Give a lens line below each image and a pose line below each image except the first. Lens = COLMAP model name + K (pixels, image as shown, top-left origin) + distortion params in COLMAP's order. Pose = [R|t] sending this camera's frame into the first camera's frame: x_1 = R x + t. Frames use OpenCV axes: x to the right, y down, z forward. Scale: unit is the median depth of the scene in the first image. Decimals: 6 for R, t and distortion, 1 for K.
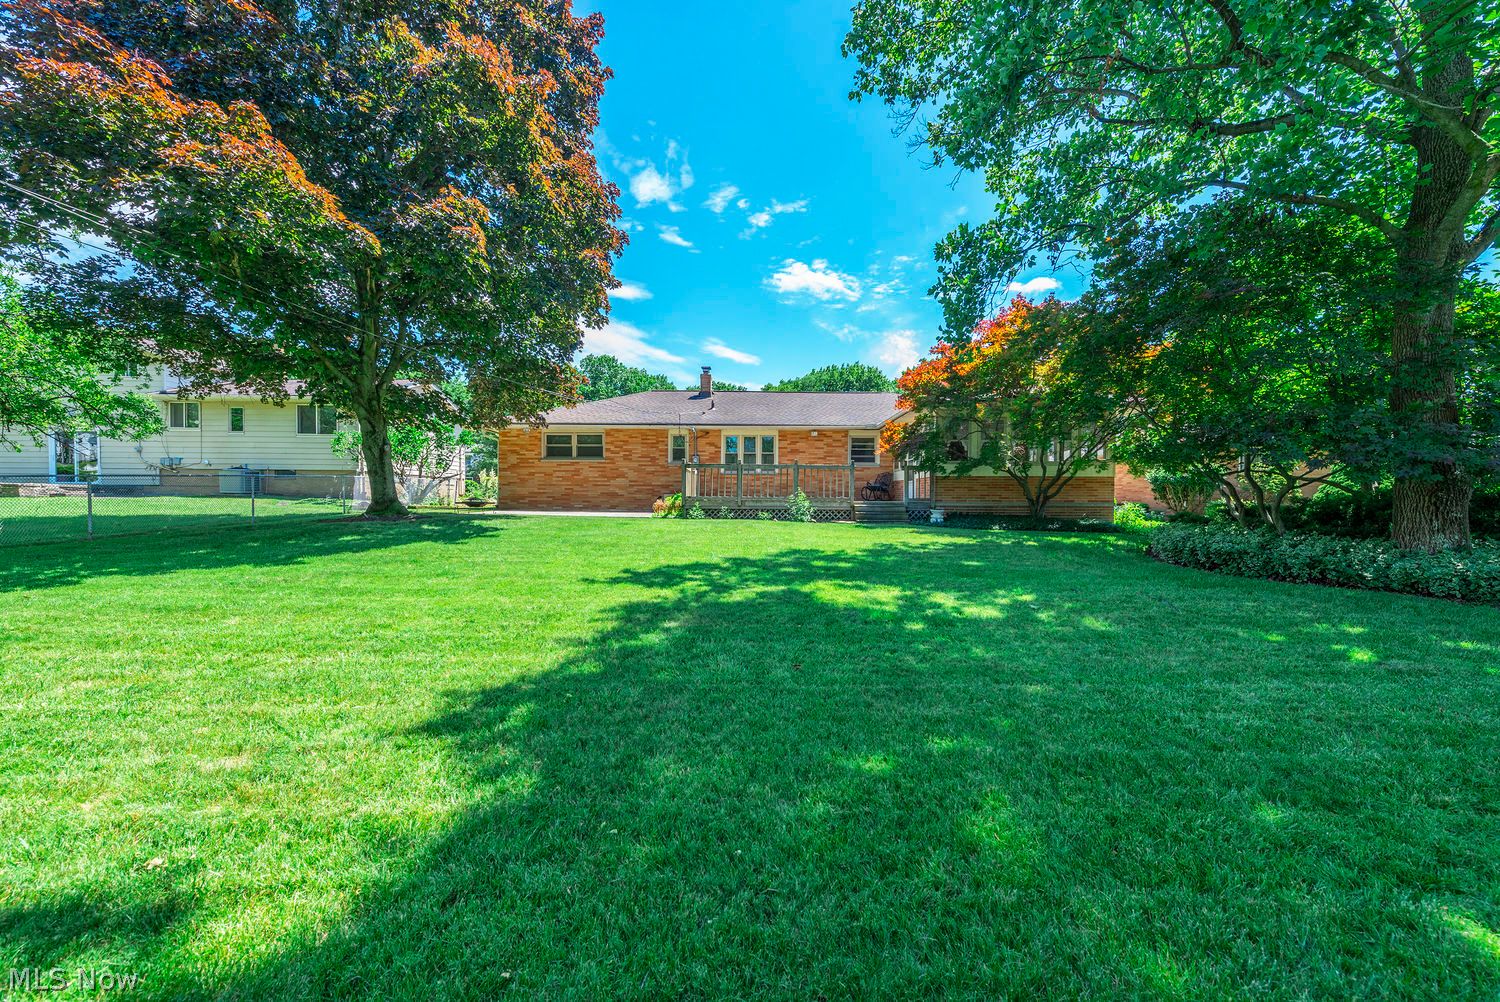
lens RADIAL K [[588.8, 0, 750.9], [0, 588.8, 496.9], [0, 0, 1]] dist [0.012018, -0.000306]
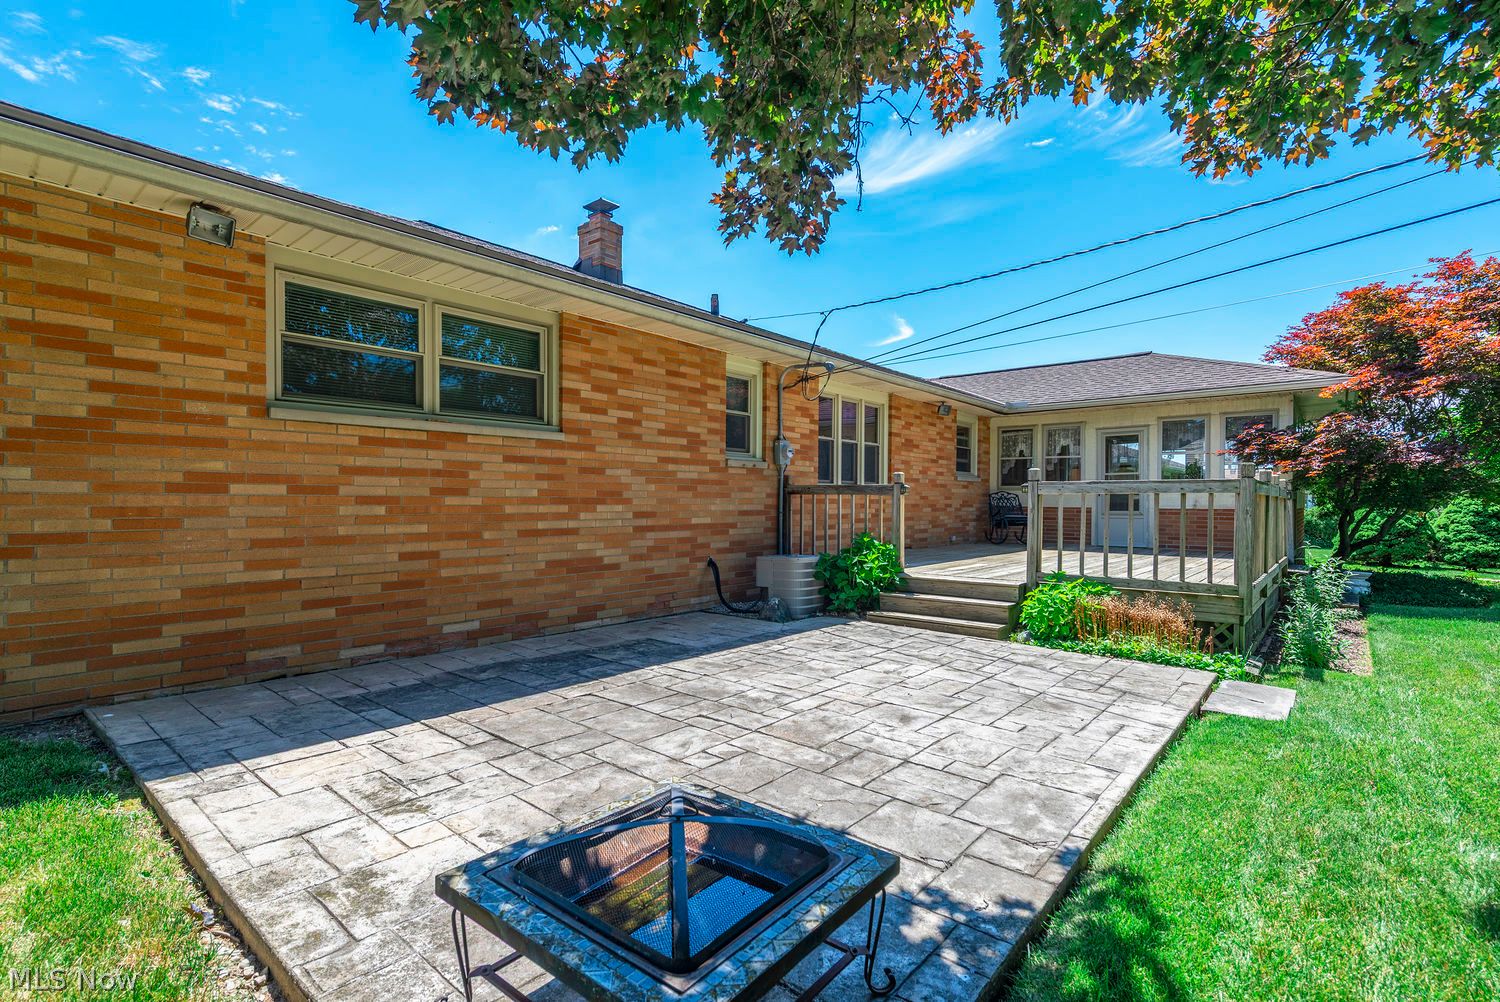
lens RADIAL K [[706.3, 0, 748.9], [0, 706.3, 504.3], [0, 0, 1]] dist [0.016169, -0.001013]
pose [[0.636093, -0.006907, 0.771581, -0.432228], [0.030234, 0.999415, -0.015979, -0.024527], [-0.771020, 0.033492, 0.635930, 0.742576]]
